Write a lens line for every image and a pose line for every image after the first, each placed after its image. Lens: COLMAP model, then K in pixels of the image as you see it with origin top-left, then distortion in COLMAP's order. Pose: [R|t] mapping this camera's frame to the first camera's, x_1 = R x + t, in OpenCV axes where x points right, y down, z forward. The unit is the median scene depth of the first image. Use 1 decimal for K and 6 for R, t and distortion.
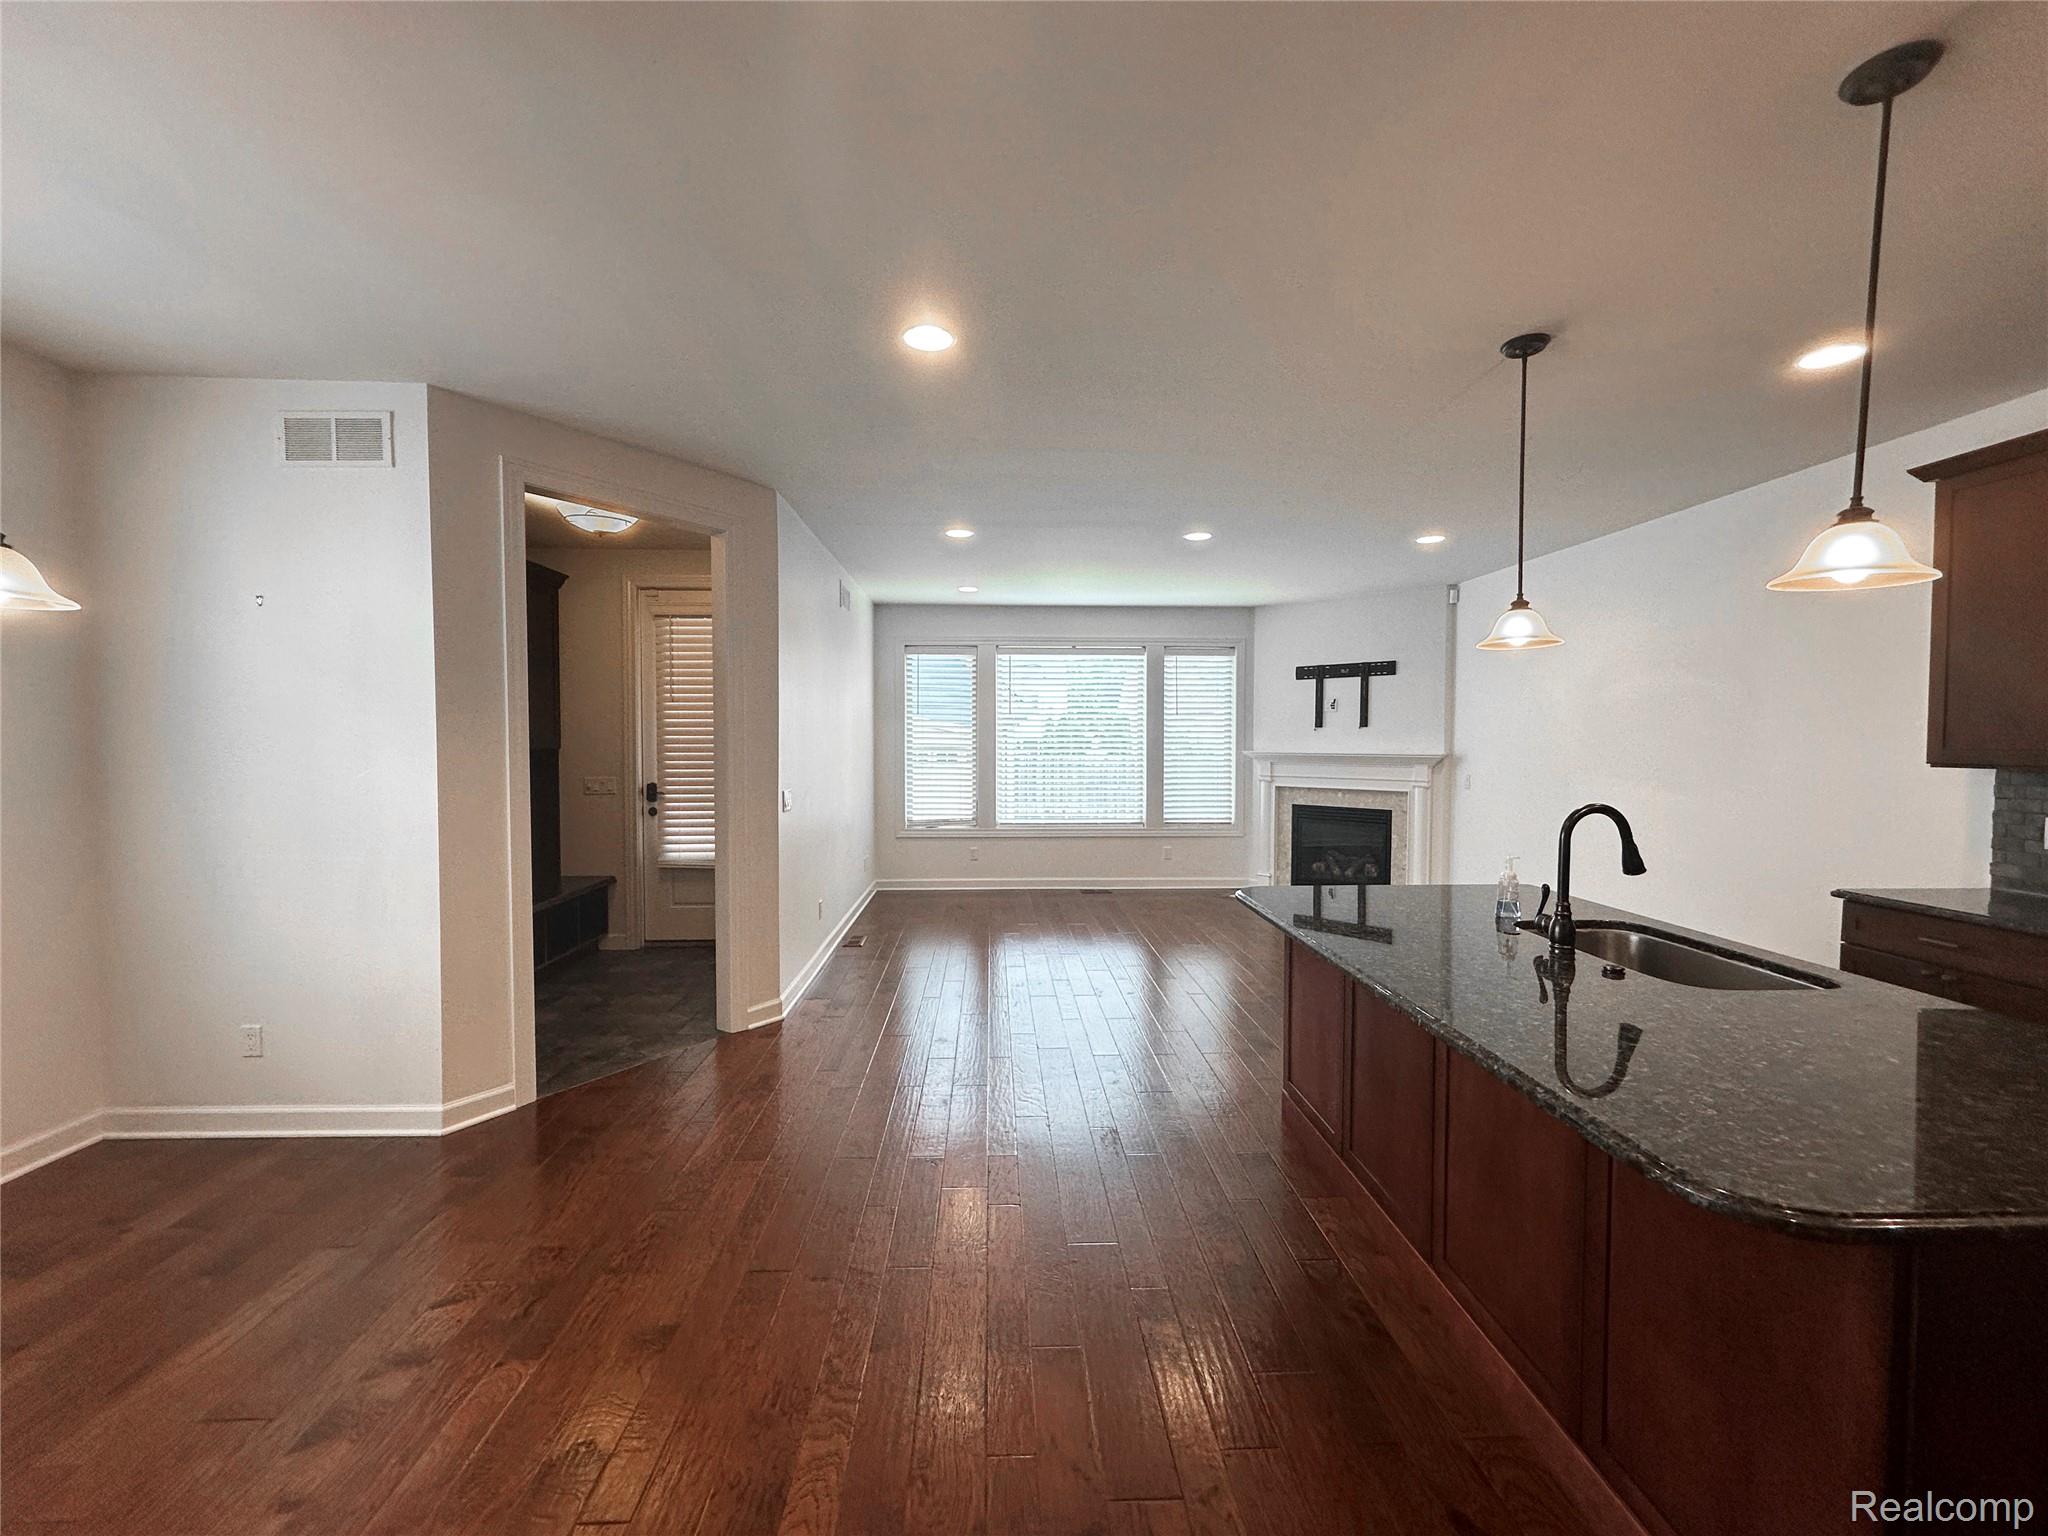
lens RADIAL K [[820.1, 0, 1022.4], [0, 820.1, 766.6], [0, 0, 1]] dist [-0.001526, 0.000442]
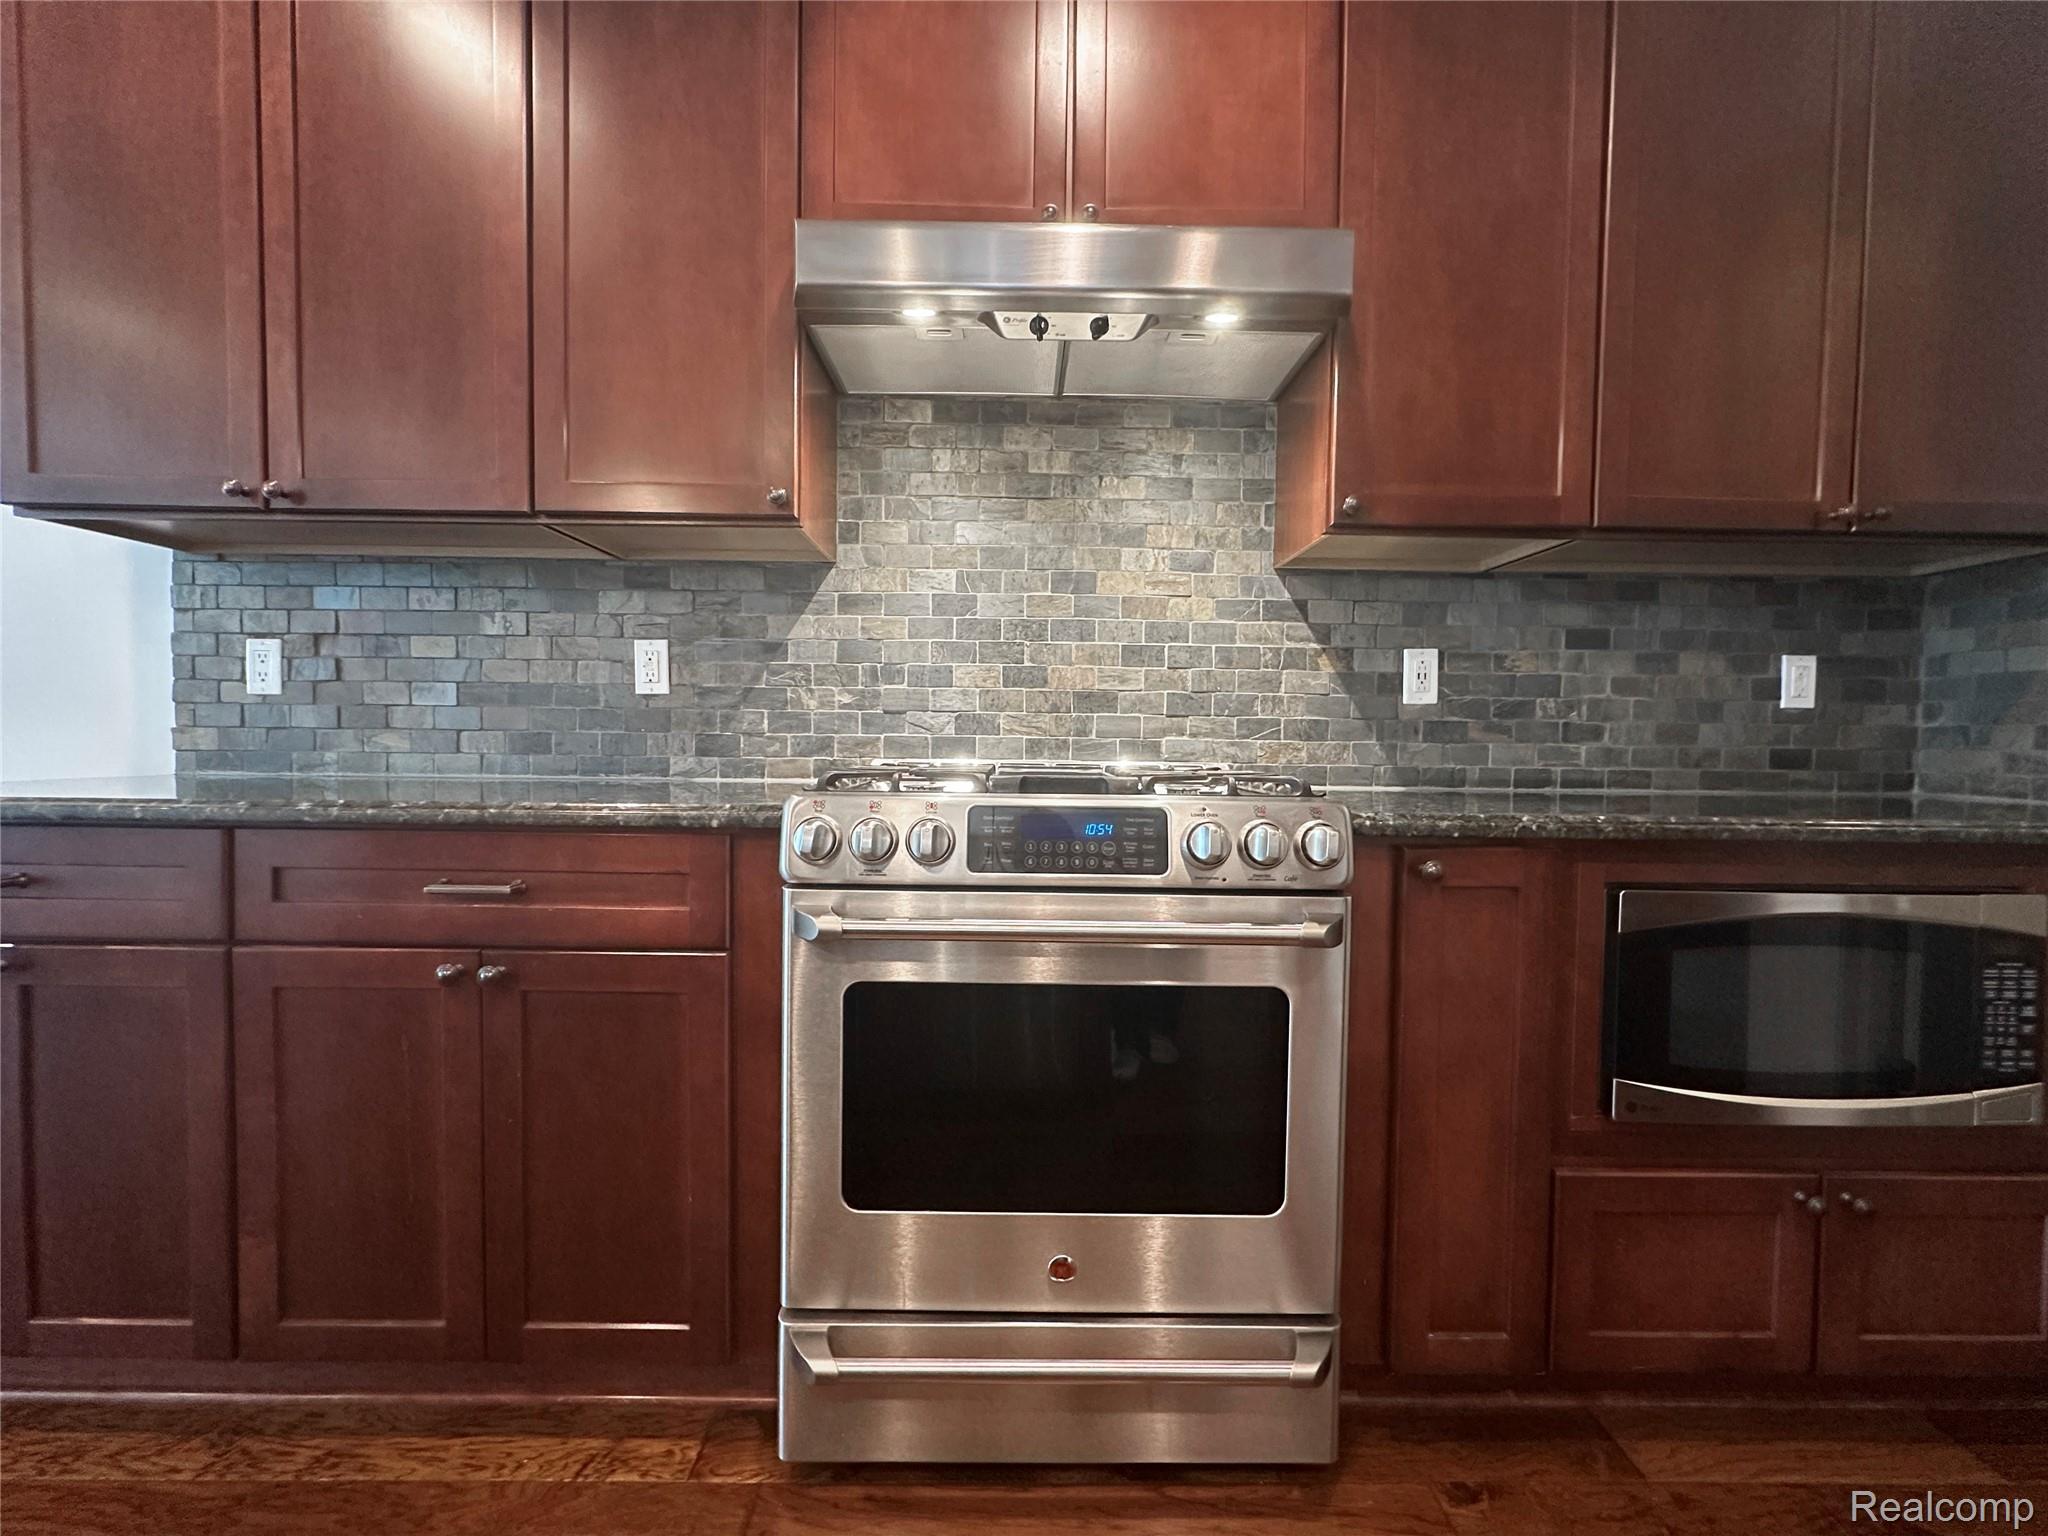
lens RADIAL K [[820.1, 0, 1022.4], [0, 820.1, 766.6], [0, 0, 1]] dist [-0.001526, 0.000442]
pose [[0.031523, -0.036354, 0.998842, 0.297505], [0.017551, 0.999204, 0.035813, 0.061785], [-0.999349, 0.016402, 0.032136, 0.188107]]
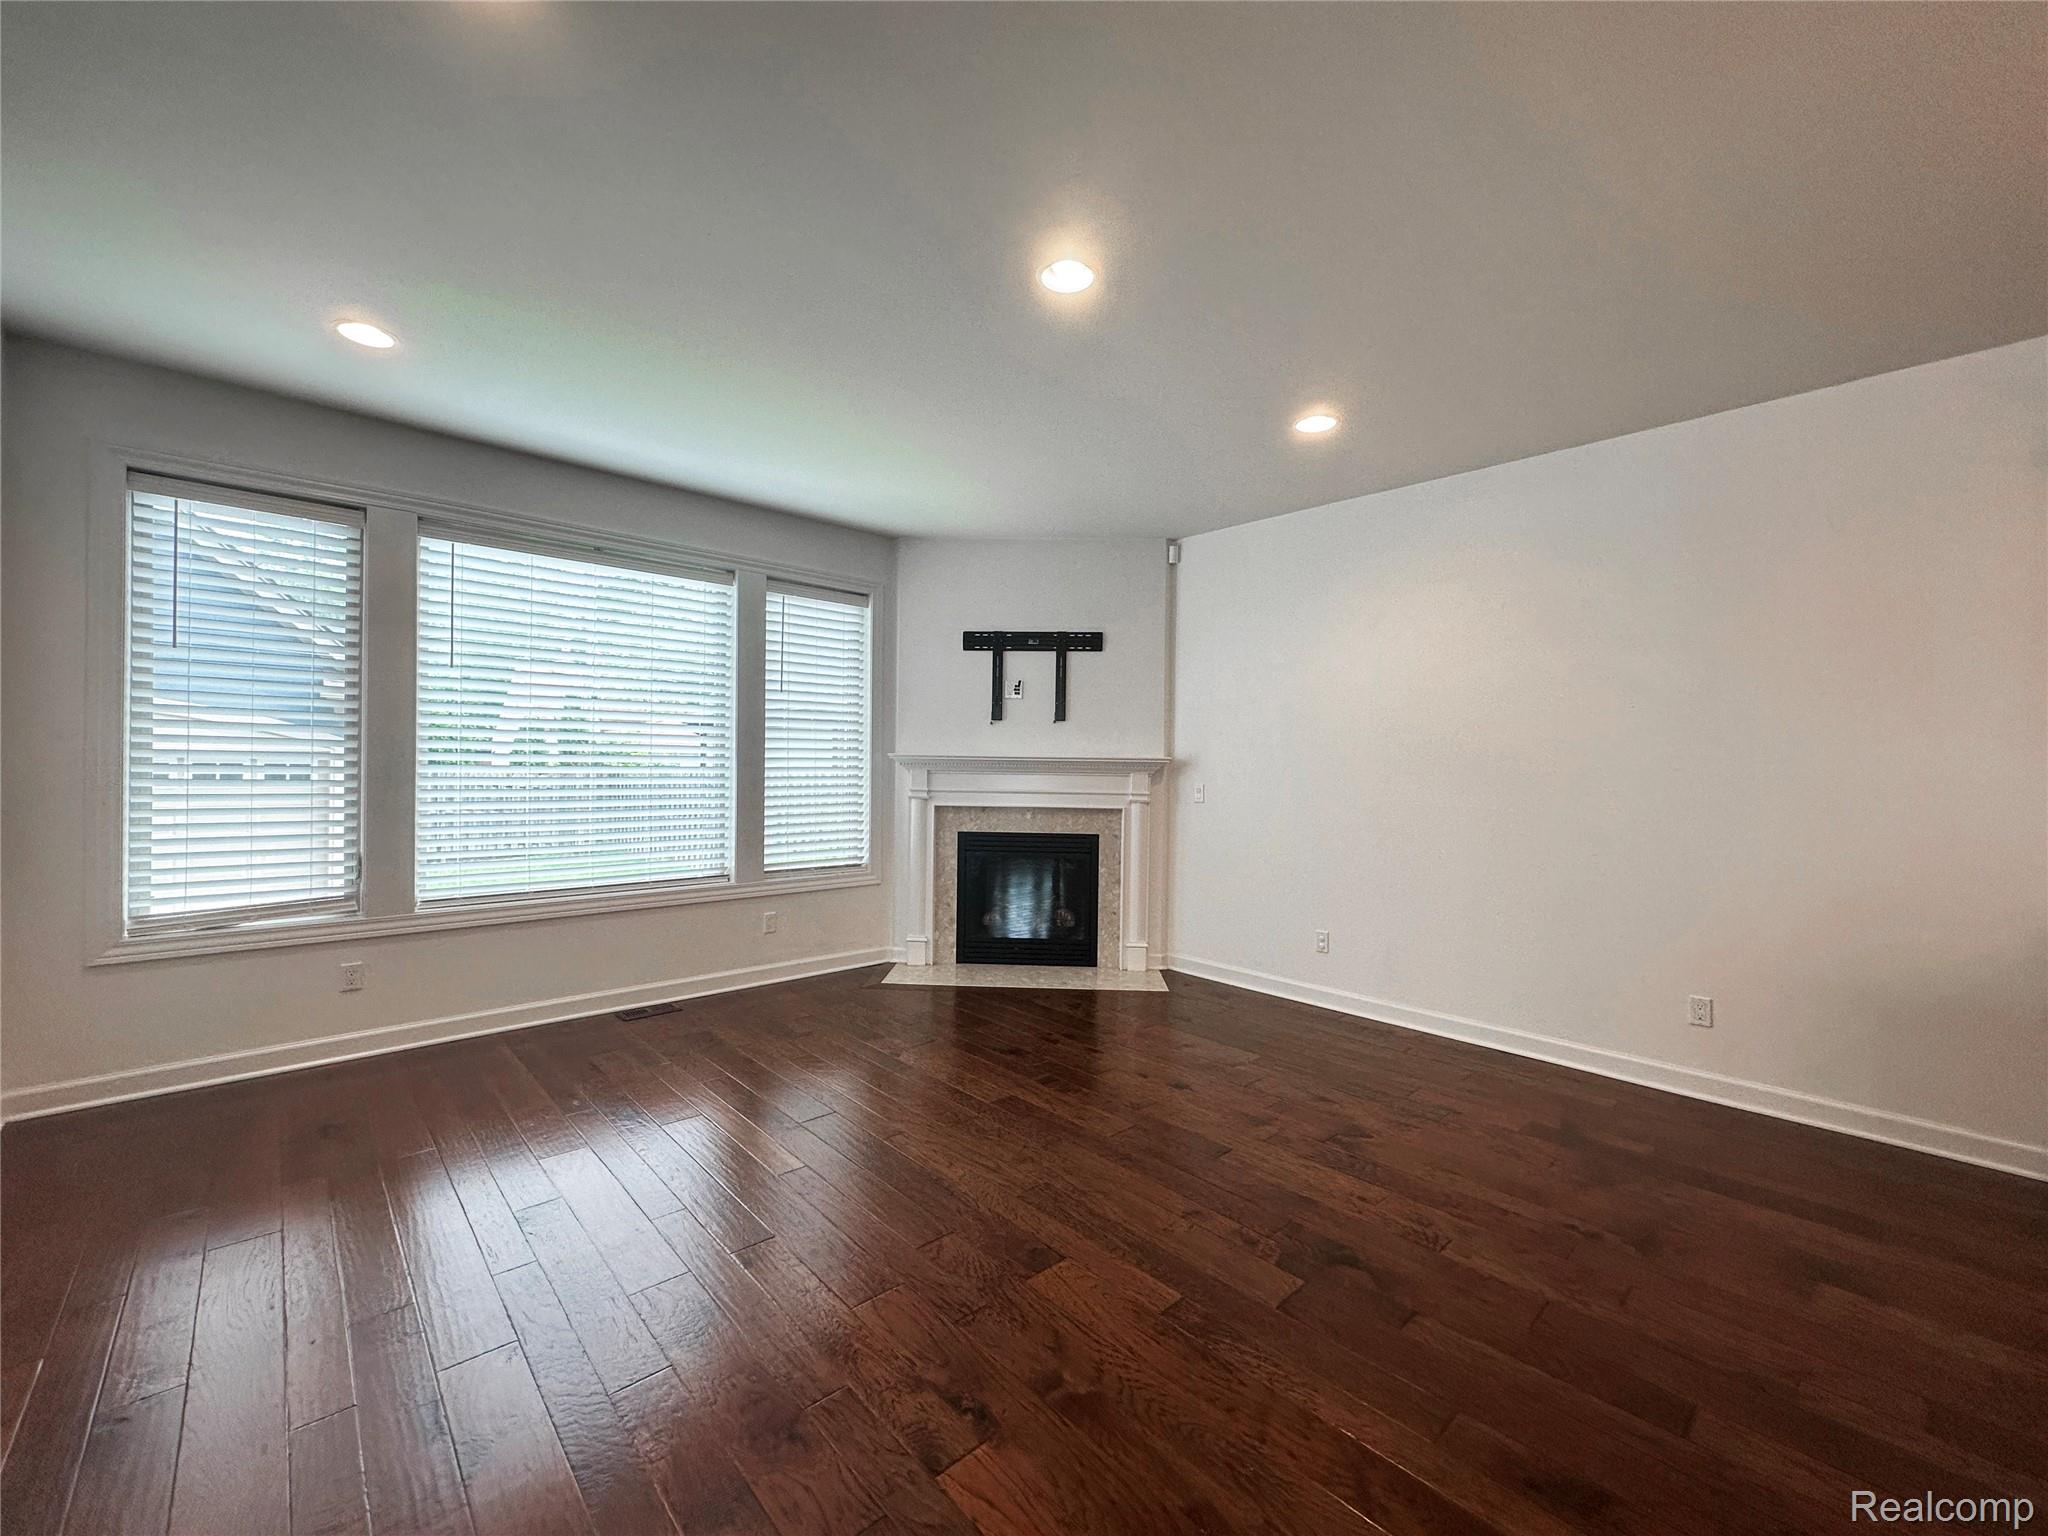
lens RADIAL K [[820.1, 0, 1022.4], [0, 820.1, 766.6], [0, 0, 1]] dist [-0.001526, 0.000442]
pose [[0.759067, 0.002850, 0.651006, -0.085091], [0.009855, 0.999826, -0.015869, 0.003327], [-0.650938, 0.018461, 0.758907, 0.499024]]
